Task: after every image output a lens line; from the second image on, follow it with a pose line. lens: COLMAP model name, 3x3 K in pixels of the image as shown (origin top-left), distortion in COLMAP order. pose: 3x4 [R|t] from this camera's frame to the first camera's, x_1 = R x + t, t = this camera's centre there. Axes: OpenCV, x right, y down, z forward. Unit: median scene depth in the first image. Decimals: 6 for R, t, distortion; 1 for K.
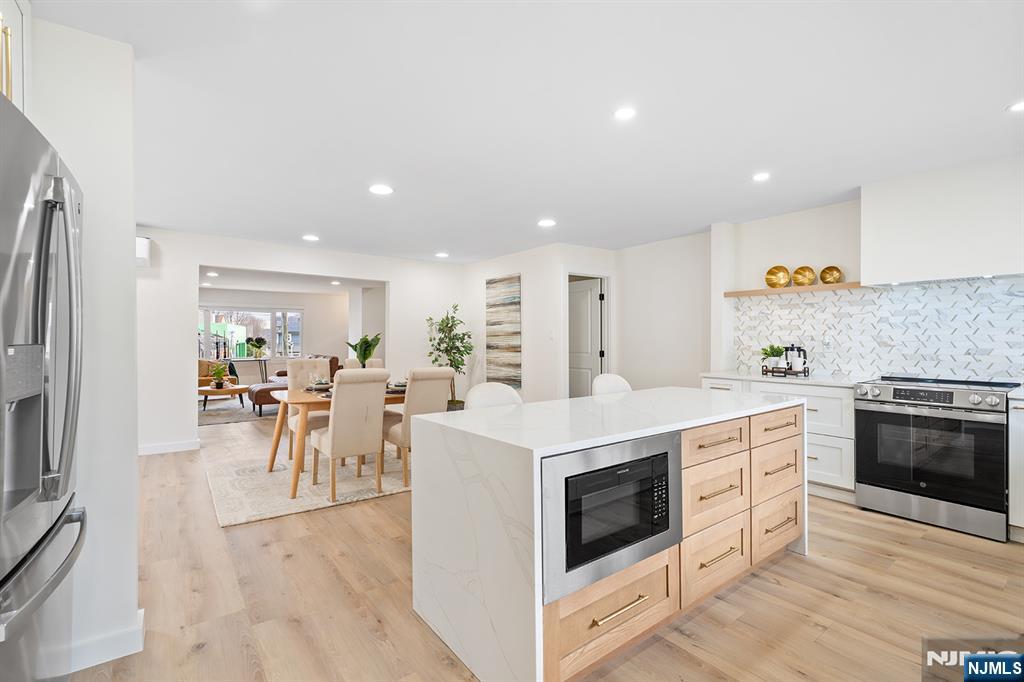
lens RADIAL K [[456.5, 0, 517.1], [0, 456.5, 336.6], [0, 0, 1]] dist [-0.000768, 0.000986]
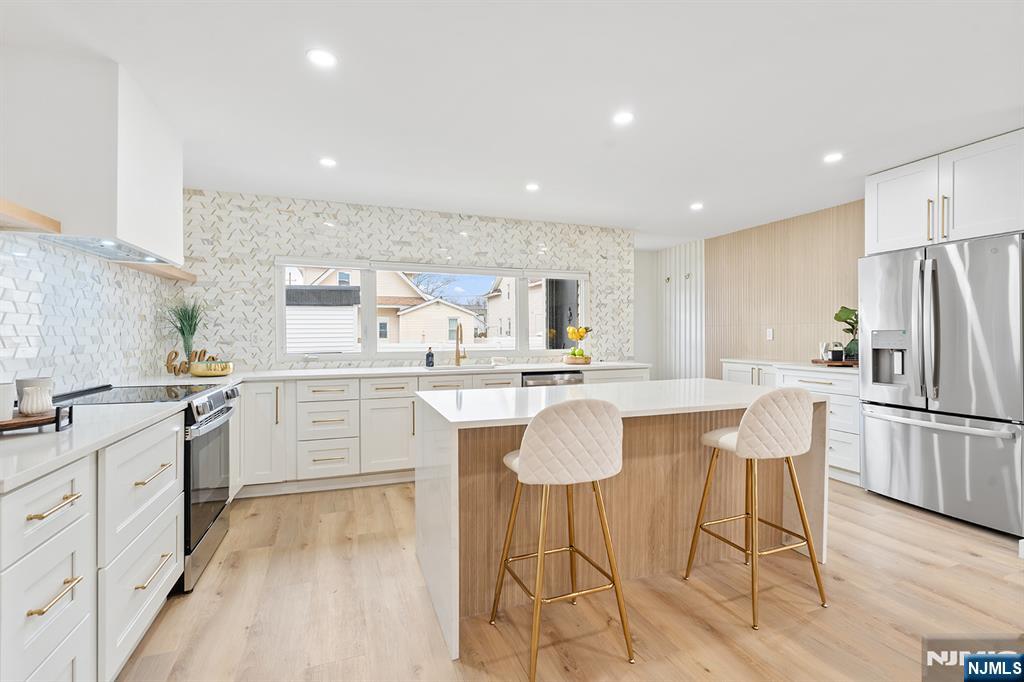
lens RADIAL K [[456.5, 0, 517.1], [0, 456.5, 336.6], [0, 0, 1]] dist [-0.000768, 0.000986]
pose [[-0.957239, 0.001912, 0.289293, 0.104106], [0.002274, 0.999997, 0.000914, 0.013043], [-0.289291, 0.001533, -0.957240, 1.317419]]
